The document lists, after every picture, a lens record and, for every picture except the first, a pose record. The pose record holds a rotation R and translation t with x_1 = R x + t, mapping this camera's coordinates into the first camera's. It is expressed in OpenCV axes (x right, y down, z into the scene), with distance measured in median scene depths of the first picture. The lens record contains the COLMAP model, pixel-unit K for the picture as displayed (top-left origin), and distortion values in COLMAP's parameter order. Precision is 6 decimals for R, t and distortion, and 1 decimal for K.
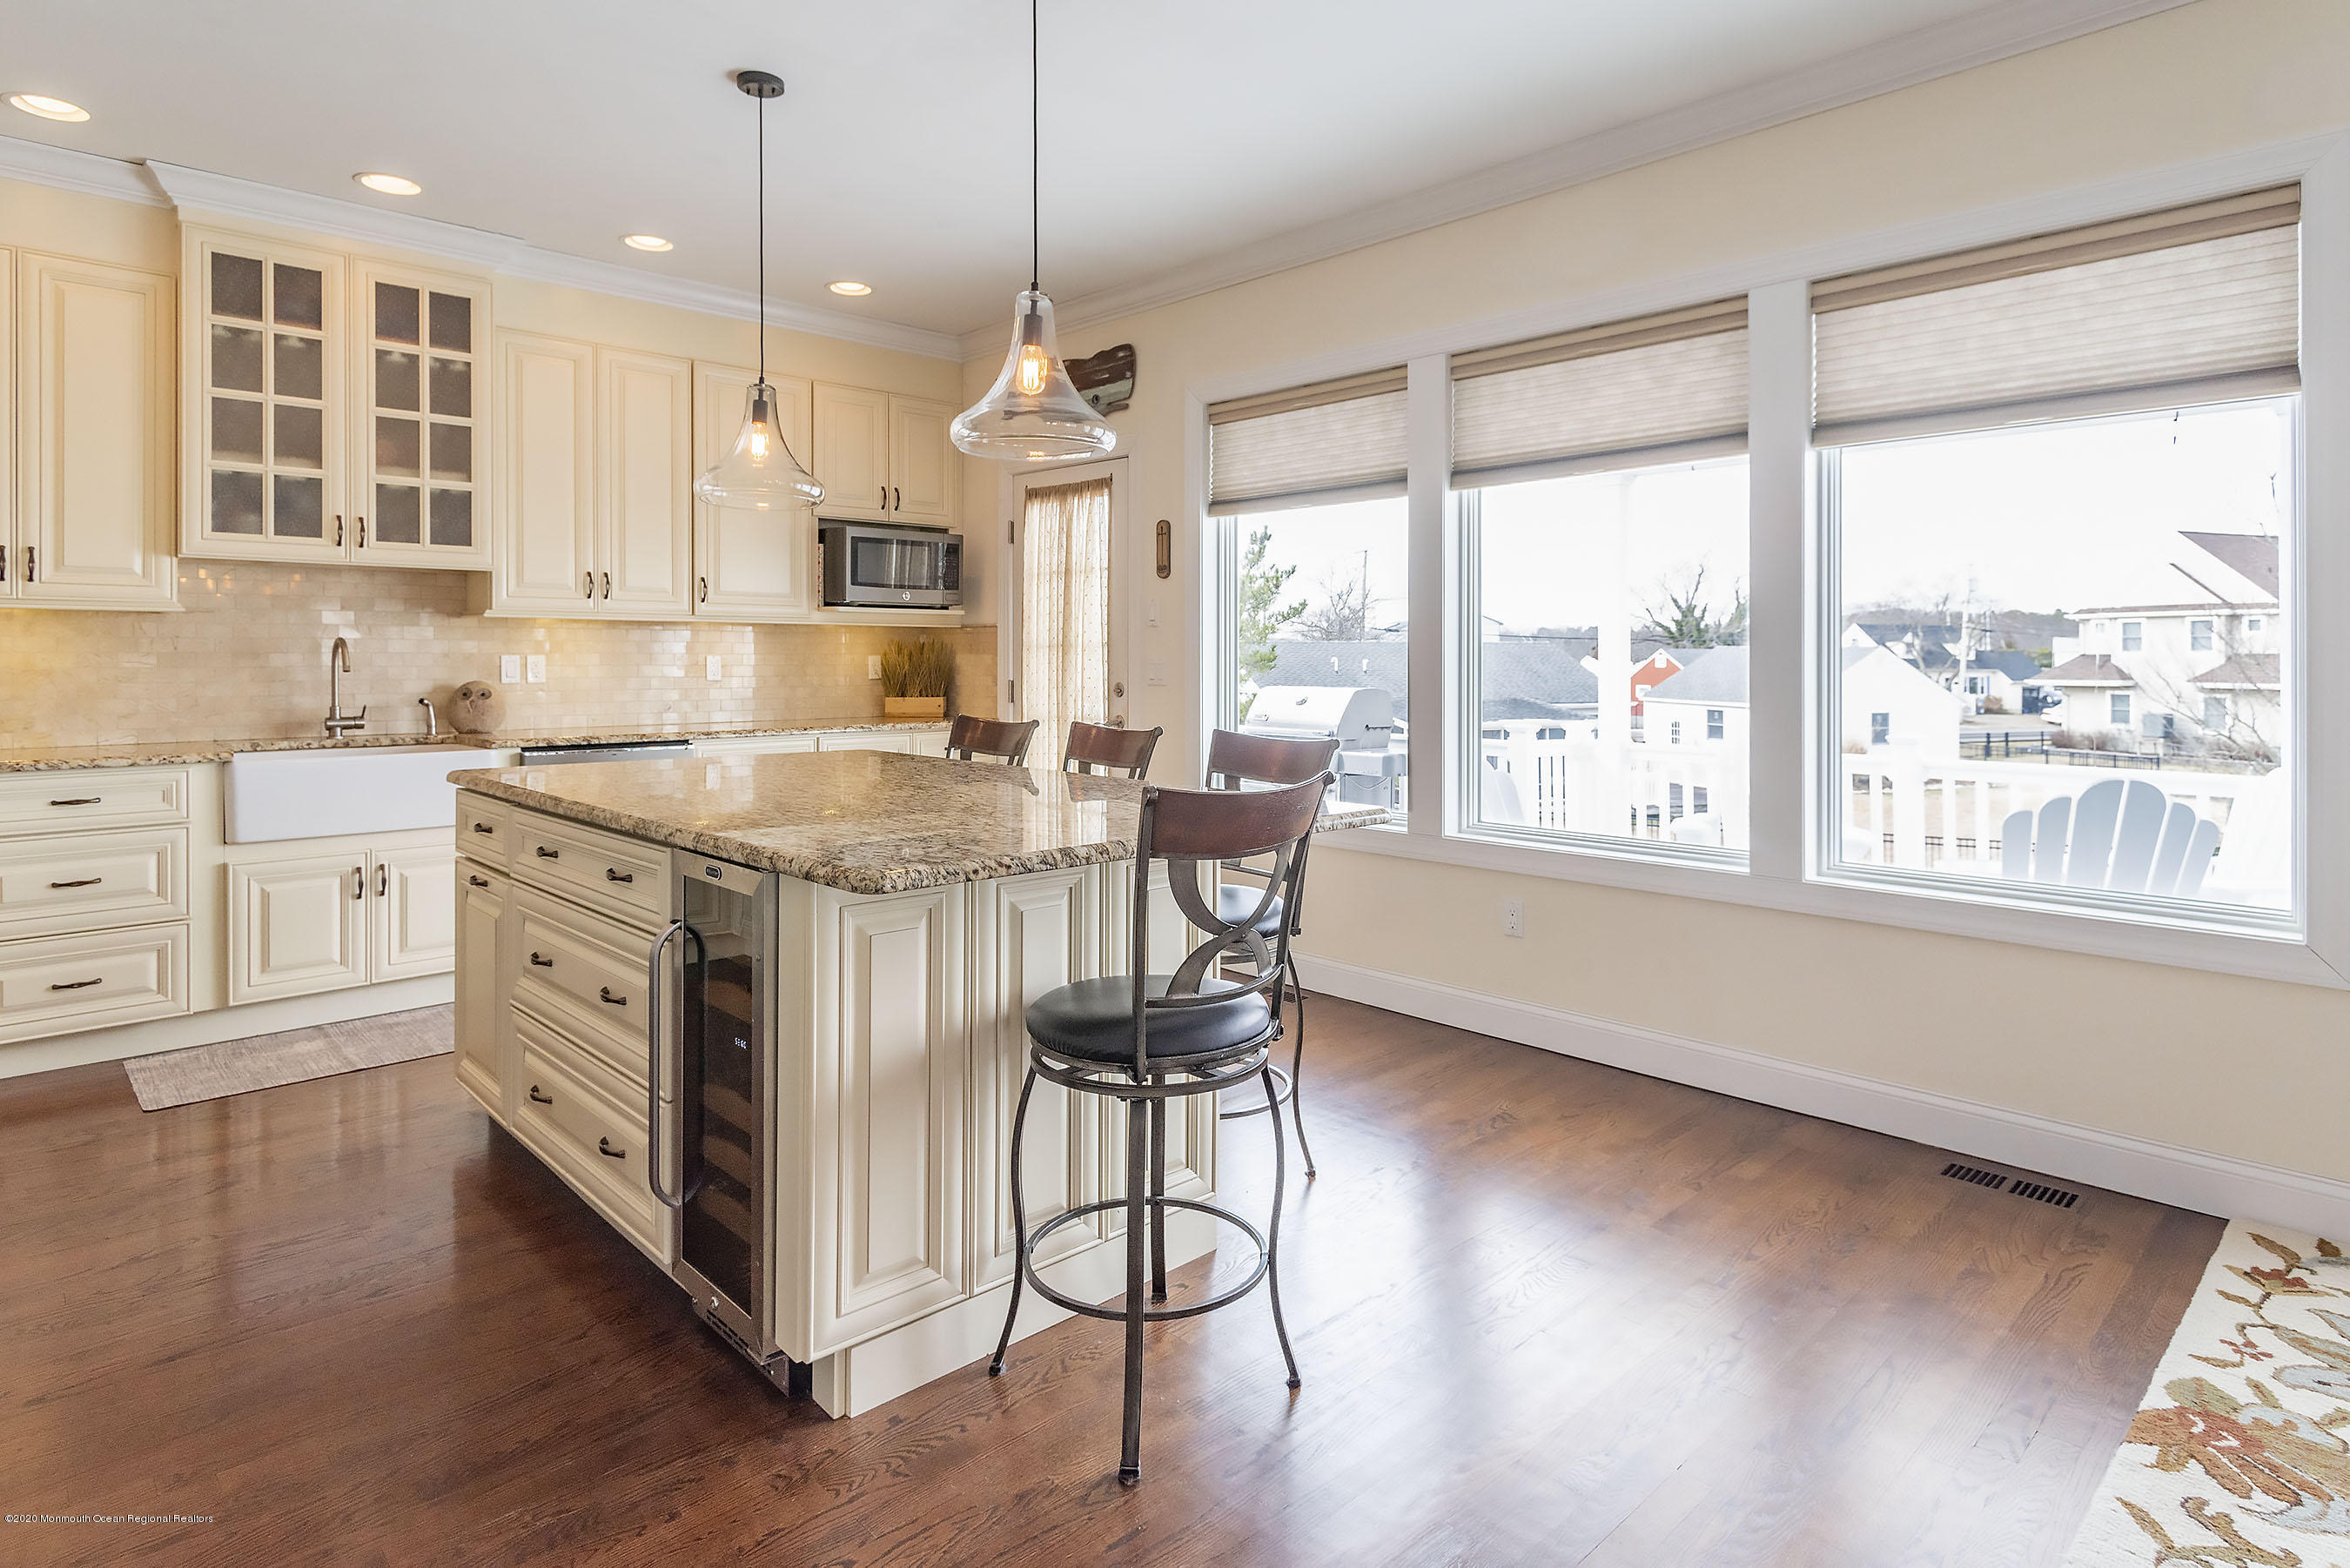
lens RADIAL K [[1272.9, 0, 1191.7], [0, 1272.9, 655.6], [0, 0, 1]] dist [0.013896, -0.002017]
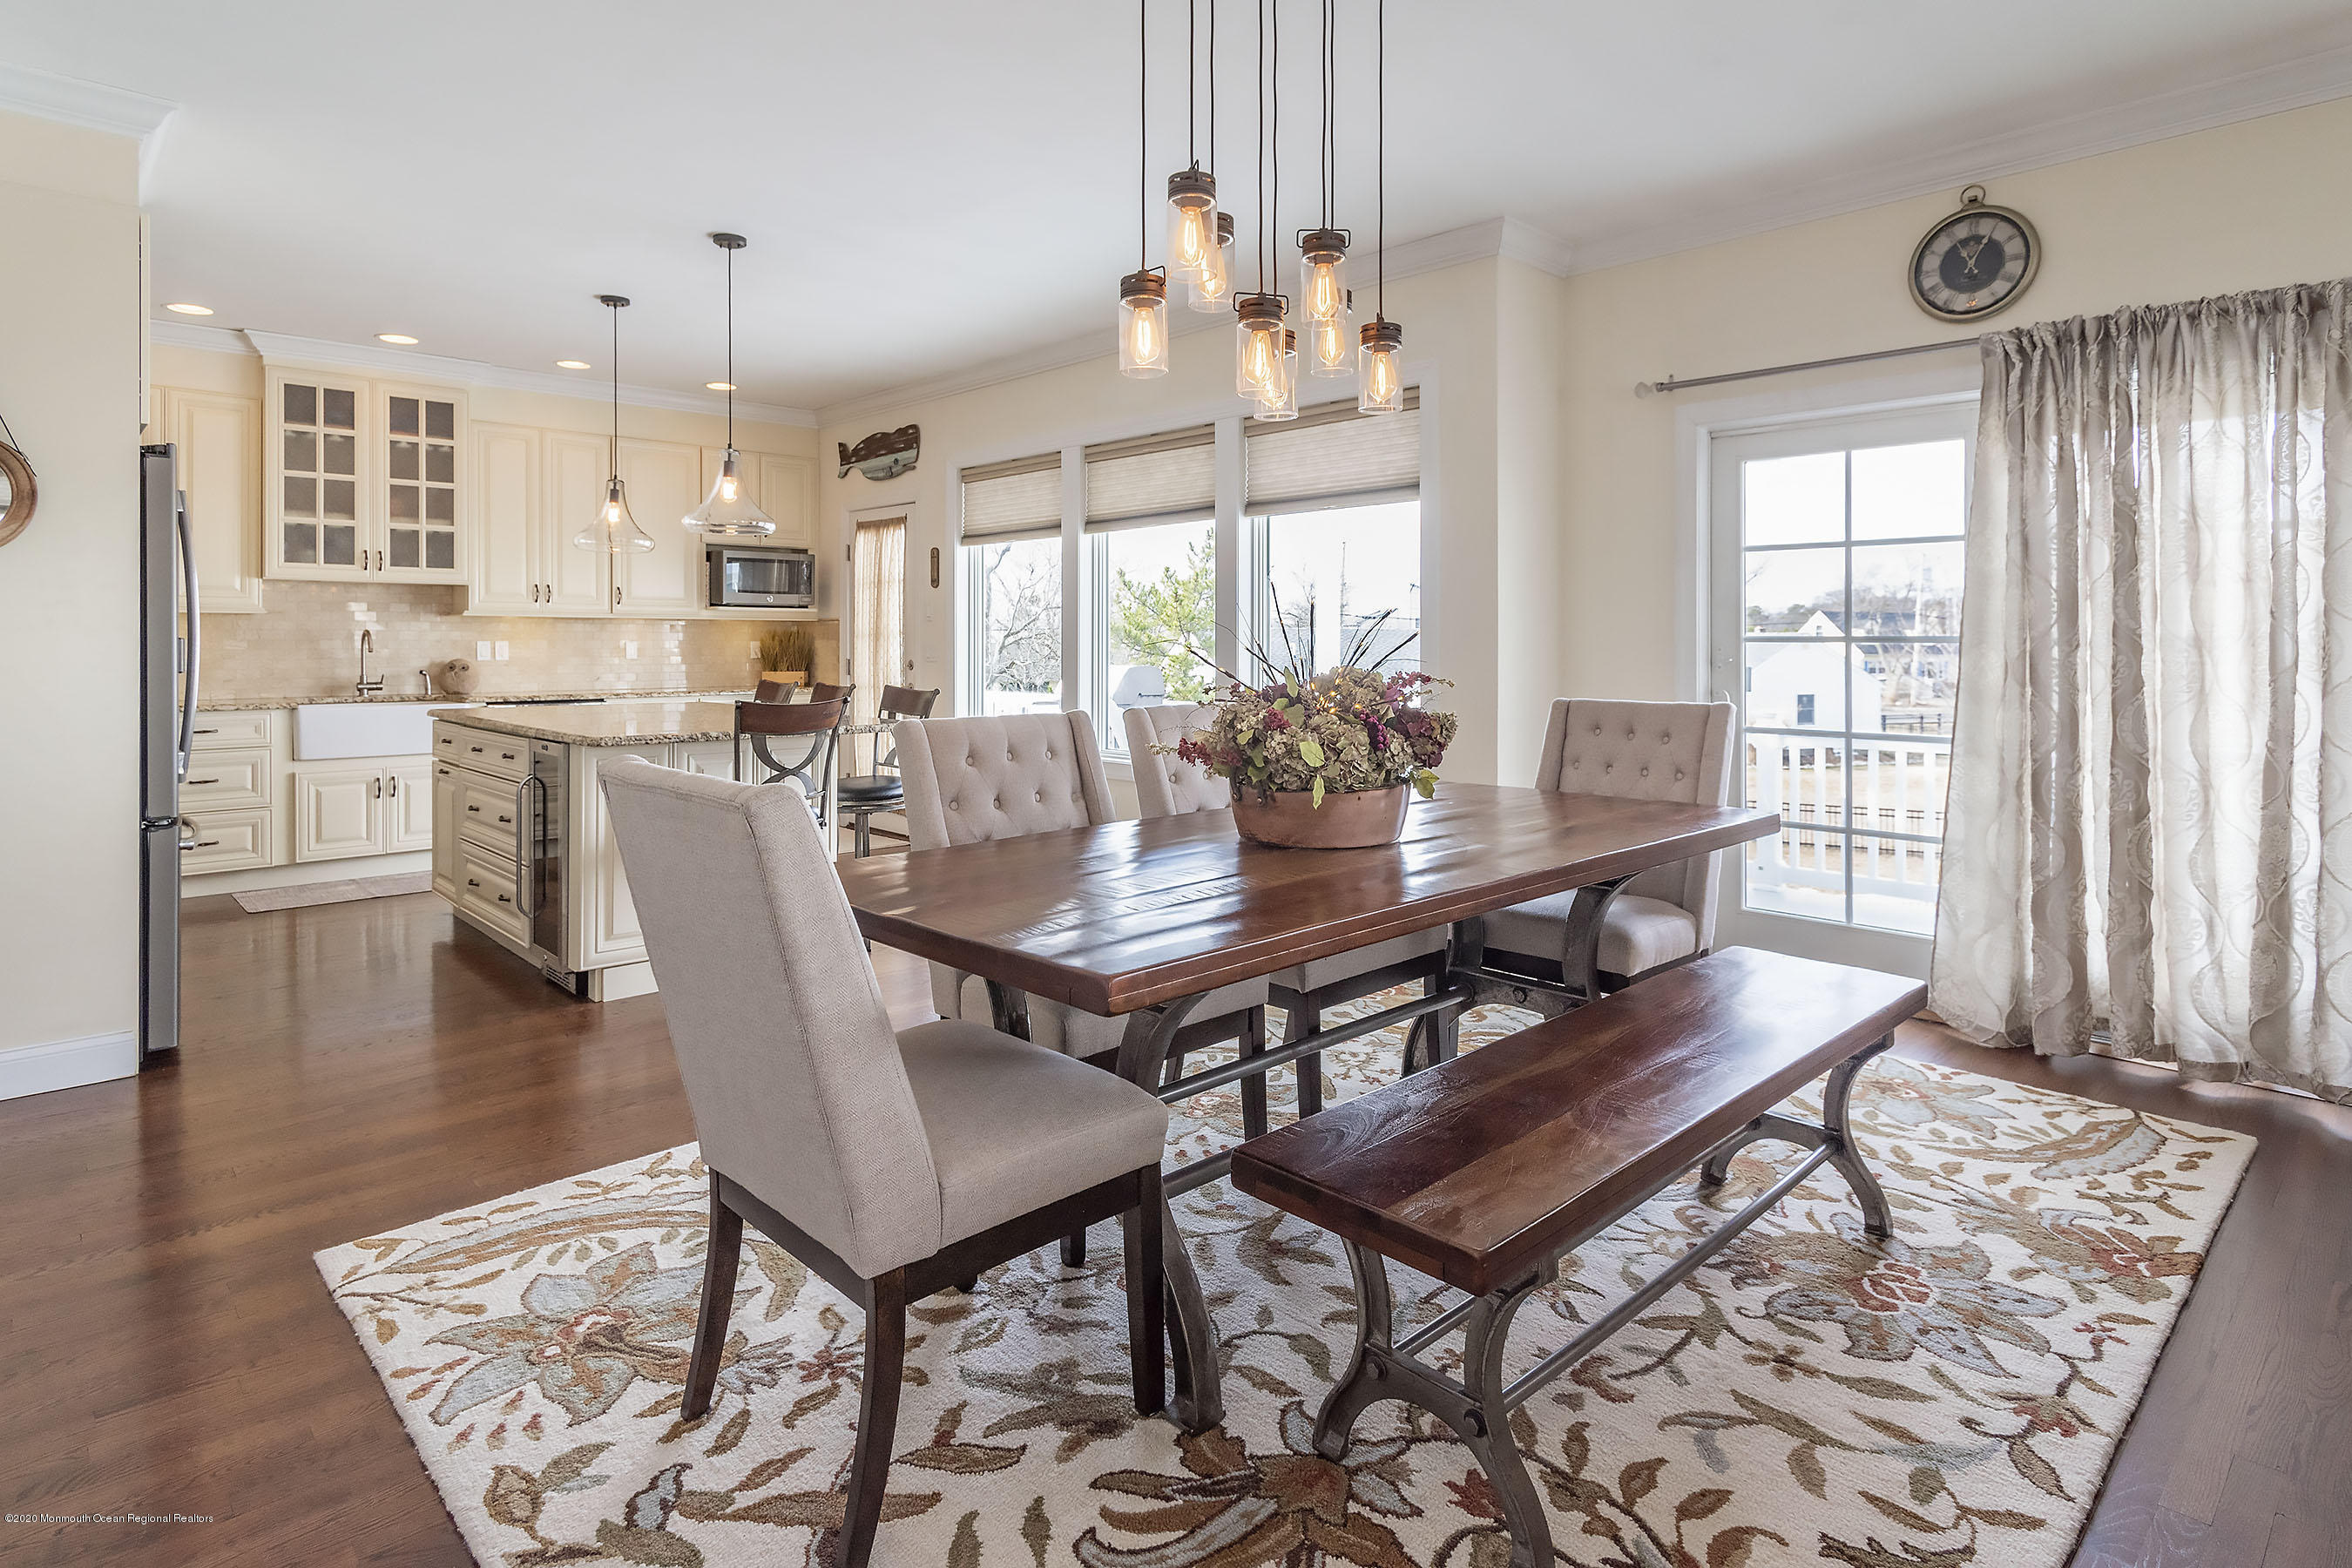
lens RADIAL K [[1239.5, 0, 1204.6], [0, 1239.5, 641.6], [0, 0, 1]] dist [0.006298, 0.001002]
pose [[1.000000, -0.000565, 0.000769, 0.322547], [0.000565, 1.000000, 0.000118, 0.000454], [-0.000769, -0.000117, 1.000000, -0.467867]]
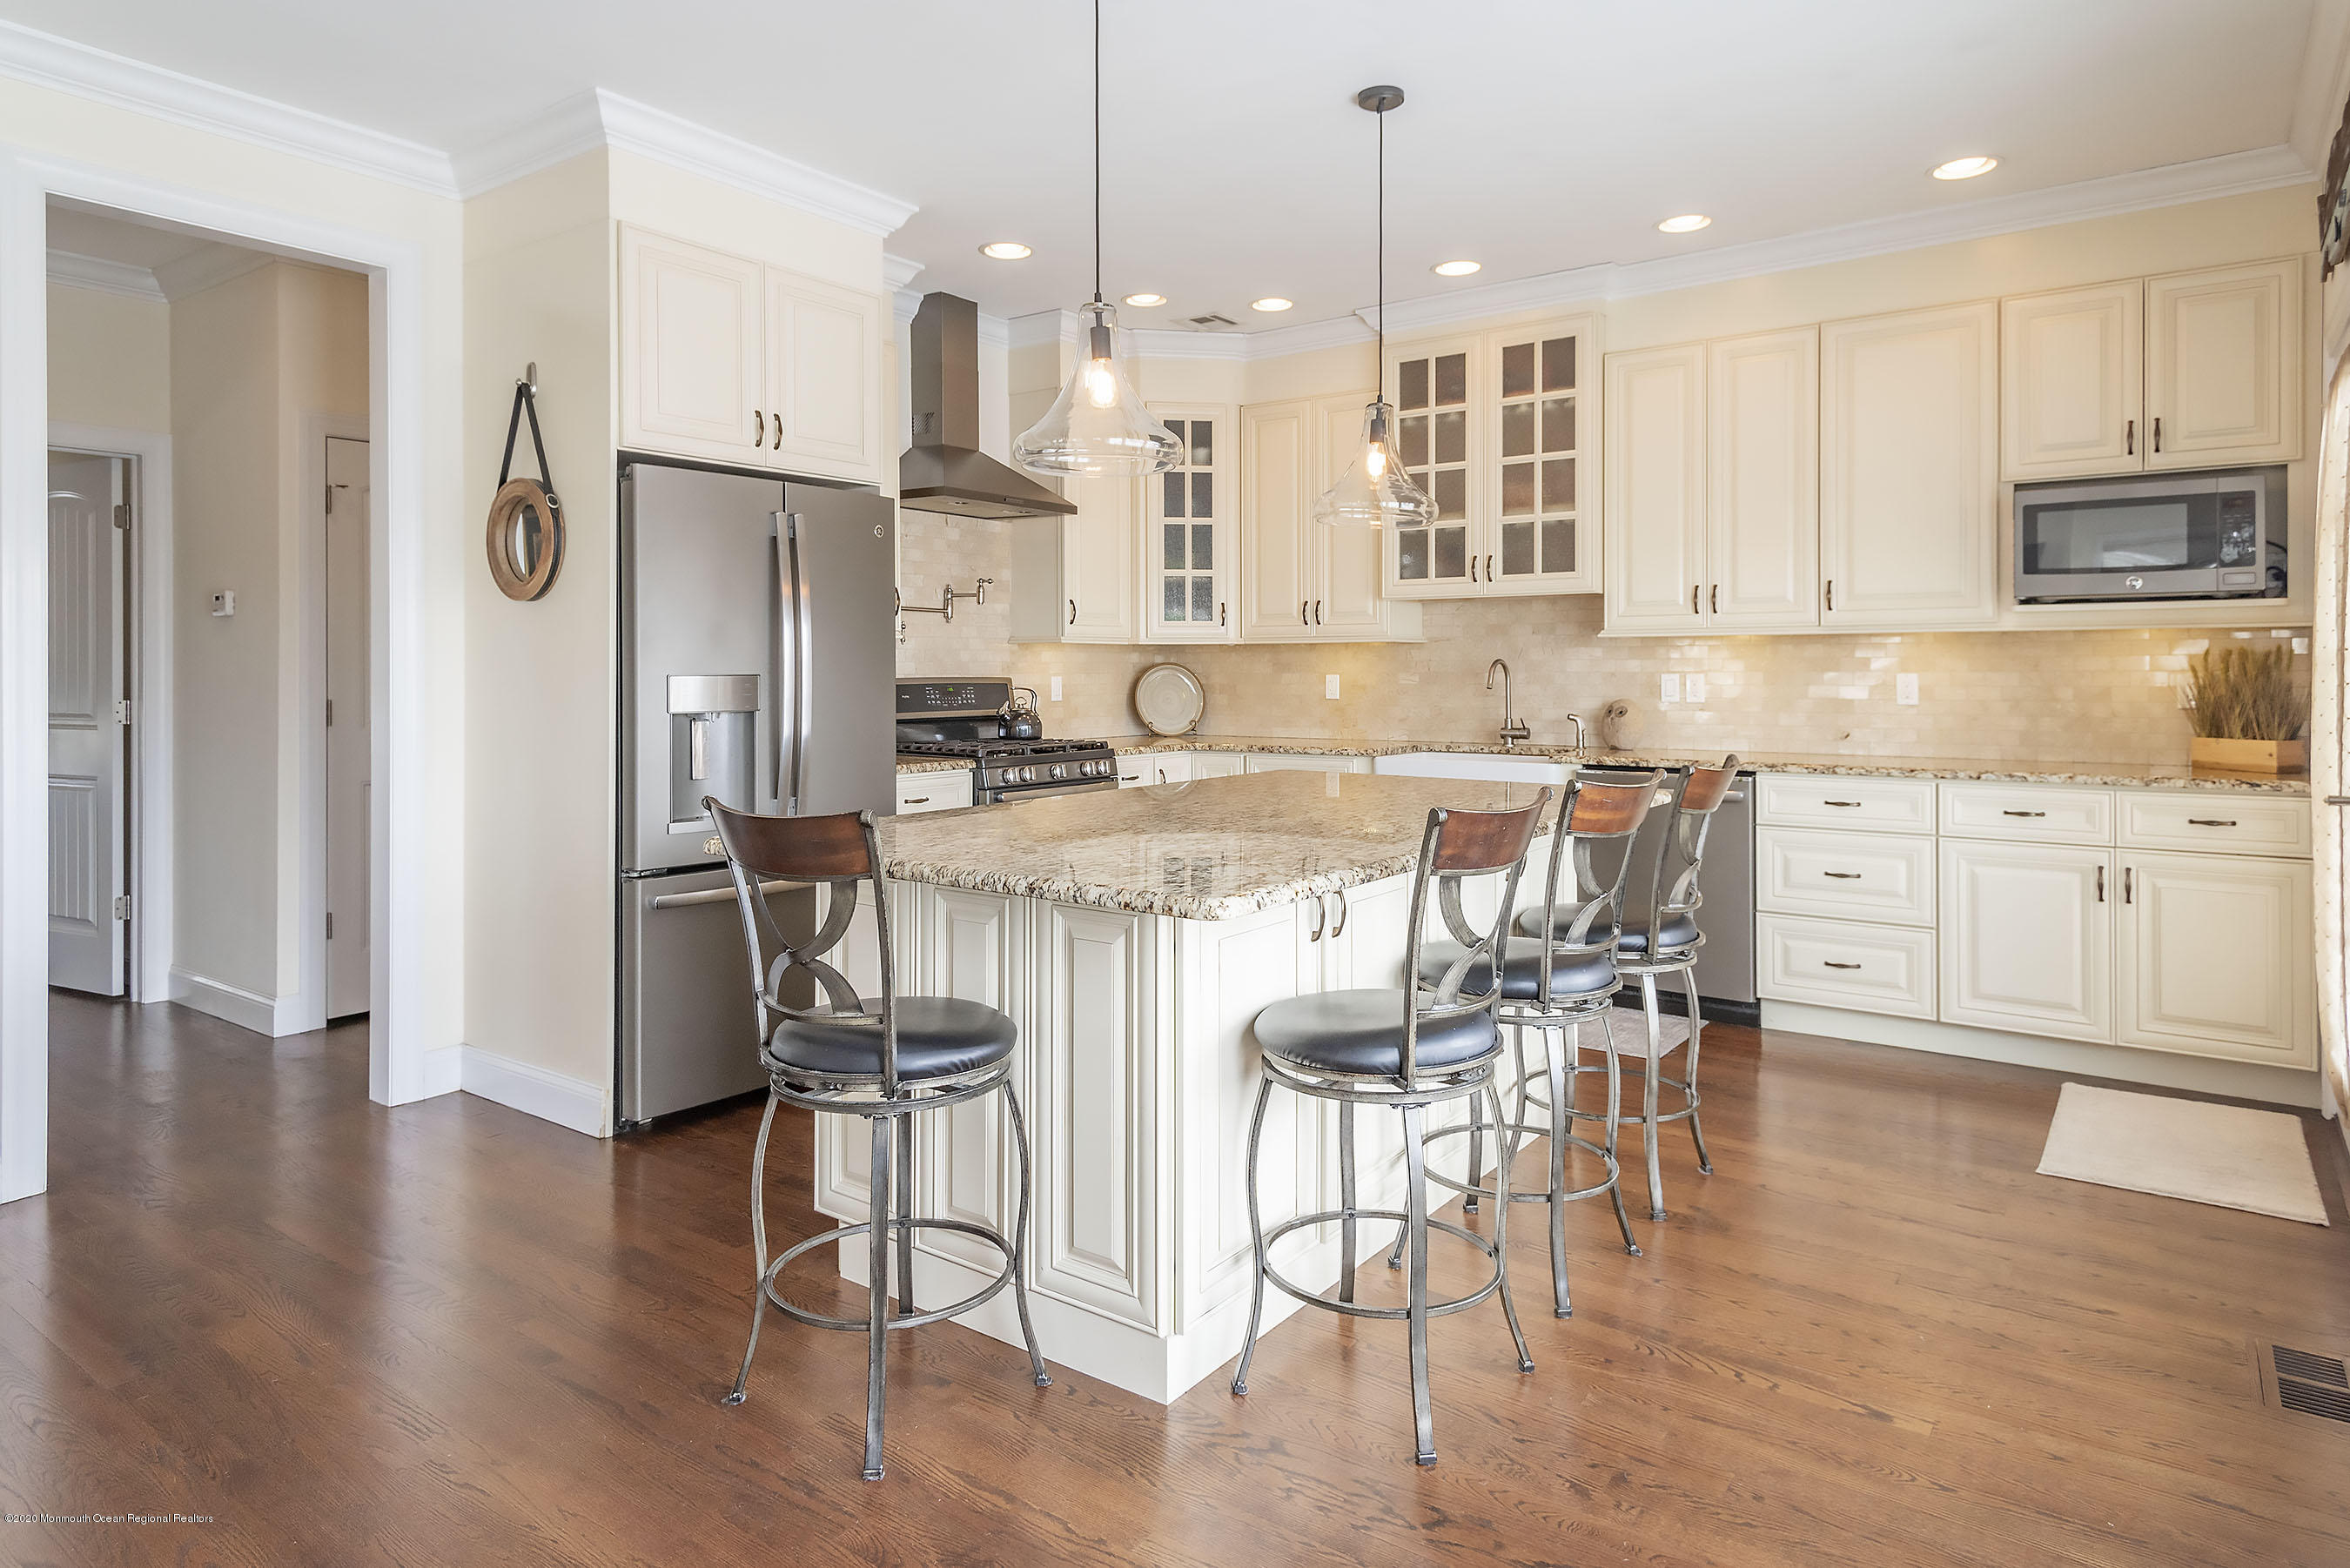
lens RADIAL K [[1365.0, 0, 1178.7], [0, 1365.0, 673.4], [0, 0, 1]] dist [0.040453, -0.018625]
pose [[0.167987, -0.000968, -0.985789, 0.505786], [0.004028, 0.999992, -0.000296, -0.002199], [0.985781, -0.003921, 0.167990, 0.495407]]
